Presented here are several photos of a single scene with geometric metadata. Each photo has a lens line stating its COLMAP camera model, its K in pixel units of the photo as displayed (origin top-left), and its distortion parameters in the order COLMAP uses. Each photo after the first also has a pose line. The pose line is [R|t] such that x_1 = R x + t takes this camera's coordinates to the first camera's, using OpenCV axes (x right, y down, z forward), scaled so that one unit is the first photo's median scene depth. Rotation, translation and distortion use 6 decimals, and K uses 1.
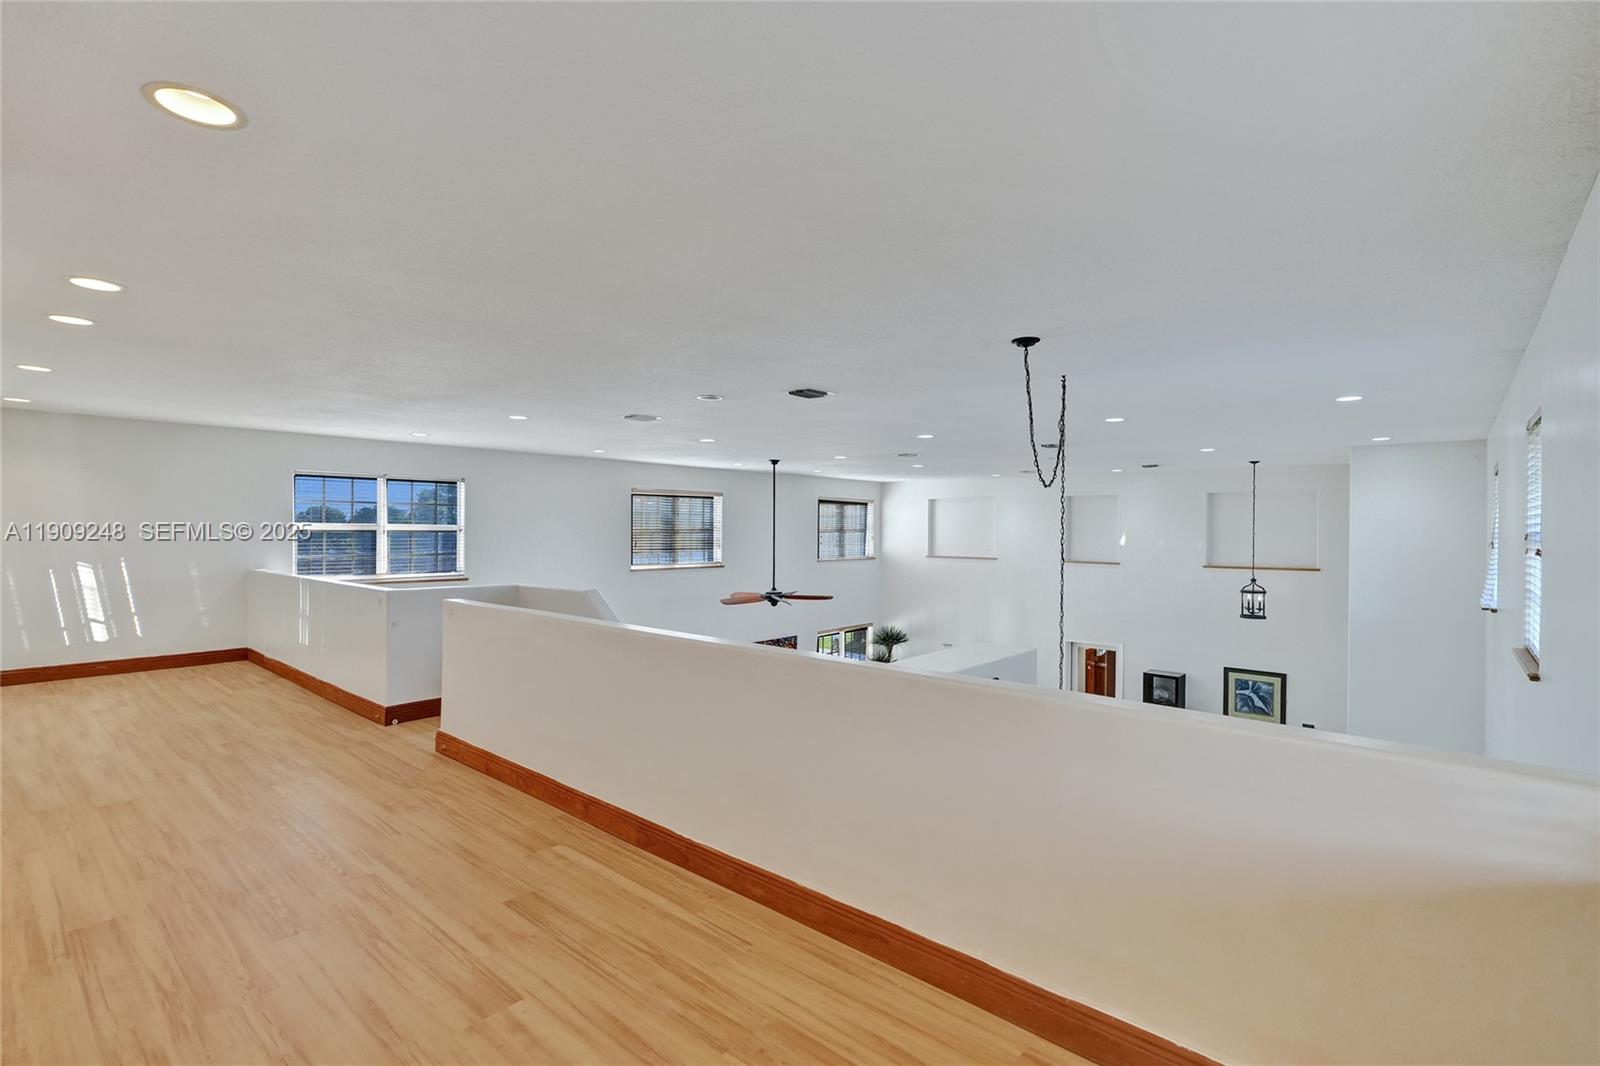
lens RADIAL K [[749.0, 0, 788.7], [0, 749.0, 533.3], [0, 0, 1]] dist [-0.017424, 0.007216]
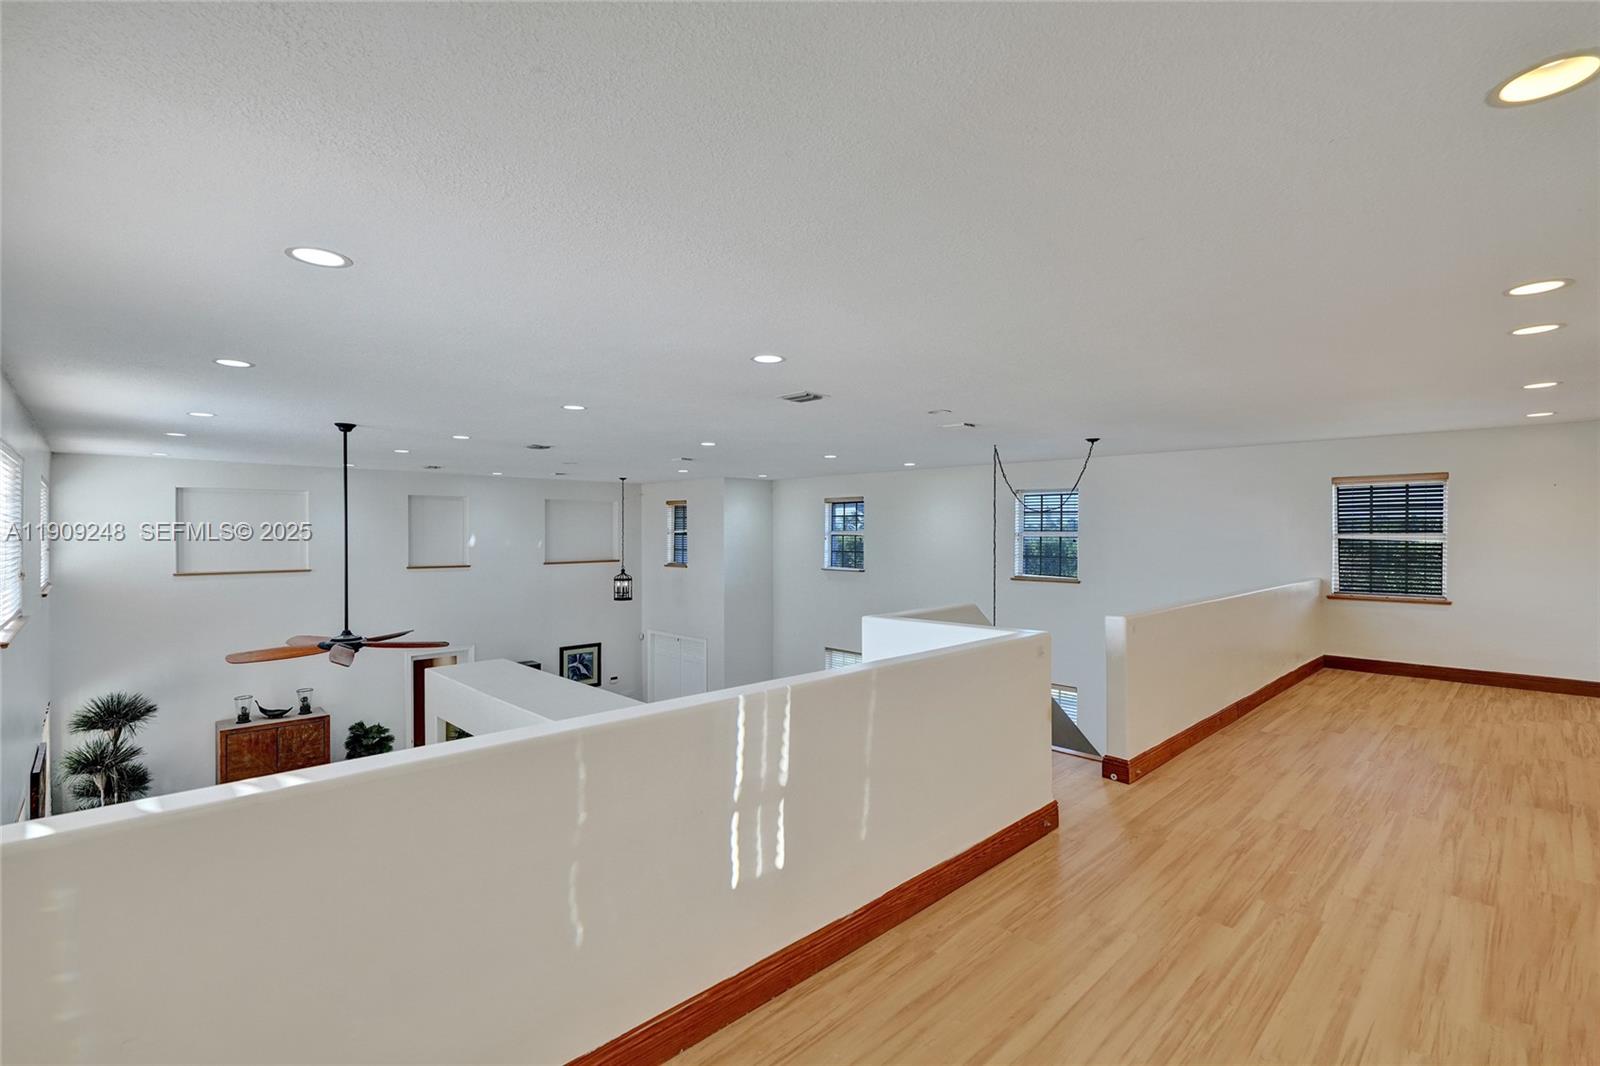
lens RADIAL K [[749.0, 0, 798.4], [0, 749.0, 533.7], [0, 0, 1]] dist [-0.017424, 0.007216]
pose [[0.064338, -0.011266, 0.997865, -0.636752], [0.007619, 0.999913, 0.010797, -0.011623], [-0.997899, 0.006908, 0.064418, 0.610145]]
